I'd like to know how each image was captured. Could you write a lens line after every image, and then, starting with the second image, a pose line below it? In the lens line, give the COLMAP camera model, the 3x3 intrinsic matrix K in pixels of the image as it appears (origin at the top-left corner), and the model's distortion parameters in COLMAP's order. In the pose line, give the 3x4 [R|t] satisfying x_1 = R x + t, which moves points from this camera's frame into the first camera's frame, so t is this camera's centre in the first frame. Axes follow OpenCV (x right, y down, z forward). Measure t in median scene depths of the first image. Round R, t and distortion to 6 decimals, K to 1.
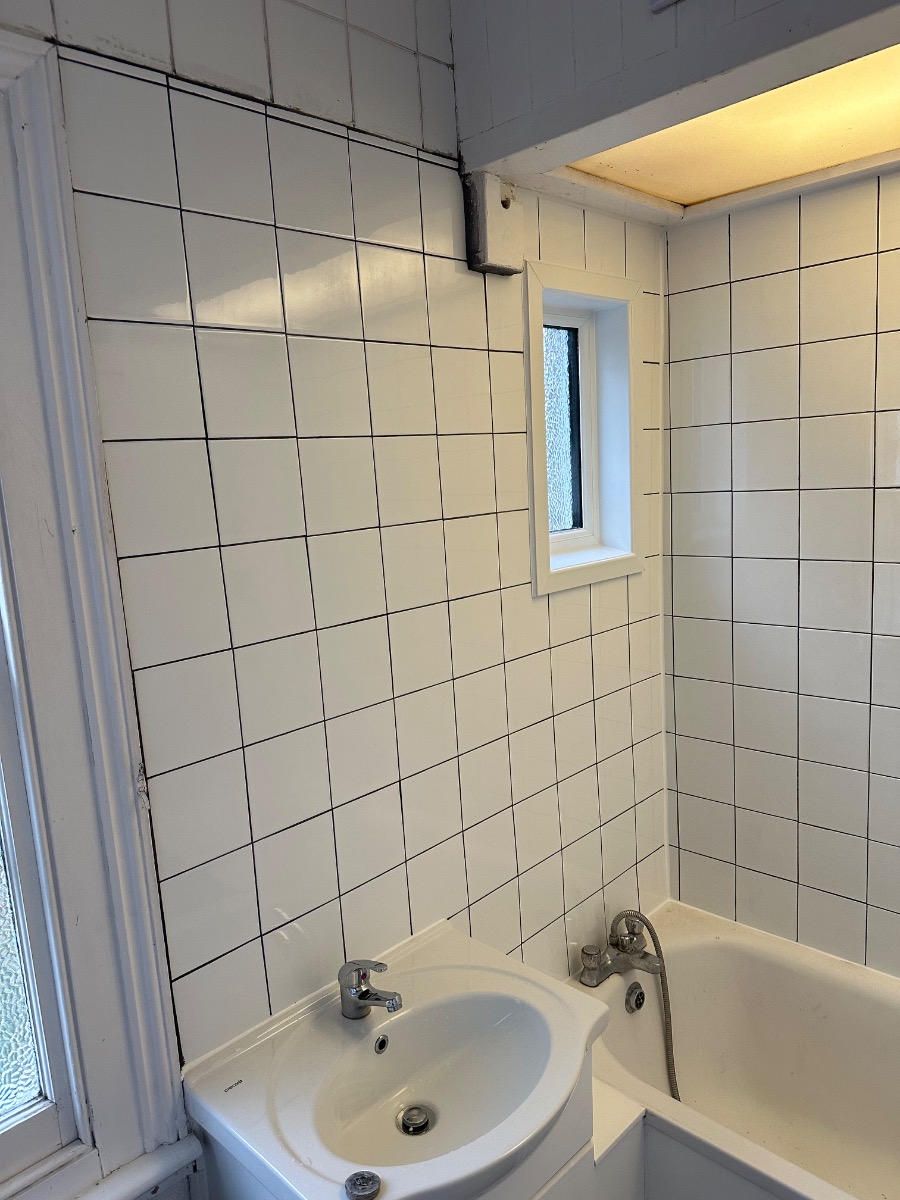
lens RADIAL K [[845.4, 0, 447.2], [0, 845.4, 595.3], [0, 0, 1]] dist [0.085144, -0.119380]
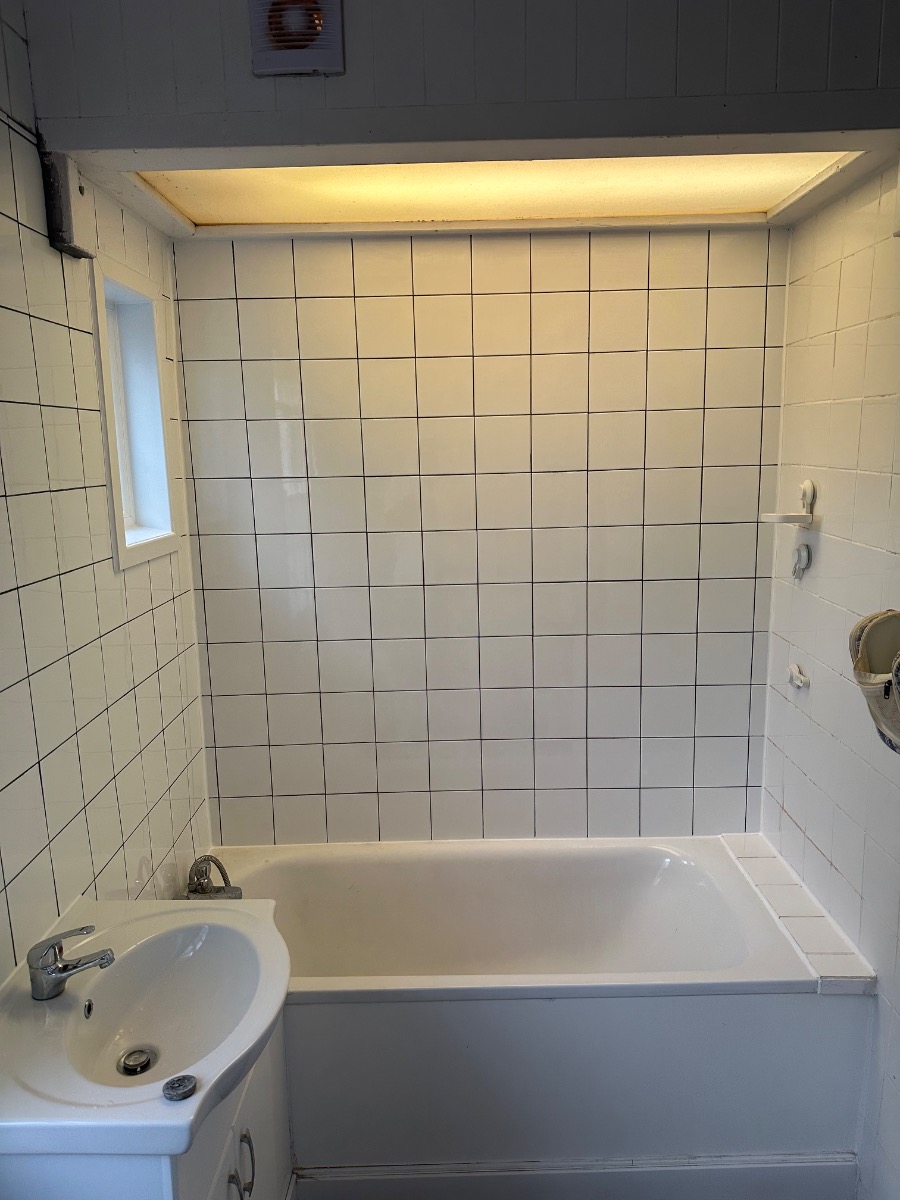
lens RADIAL K [[862.6, 0, 448.2], [0, 862.6, 593.8], [0, 0, 1]] dist [0.025055, -0.006801]
pose [[0.716775, -0.076390, 0.693107, -0.359722], [0.087524, 0.995976, 0.019257, 0.045449], [-0.691789, 0.046861, 0.720577, -0.041812]]
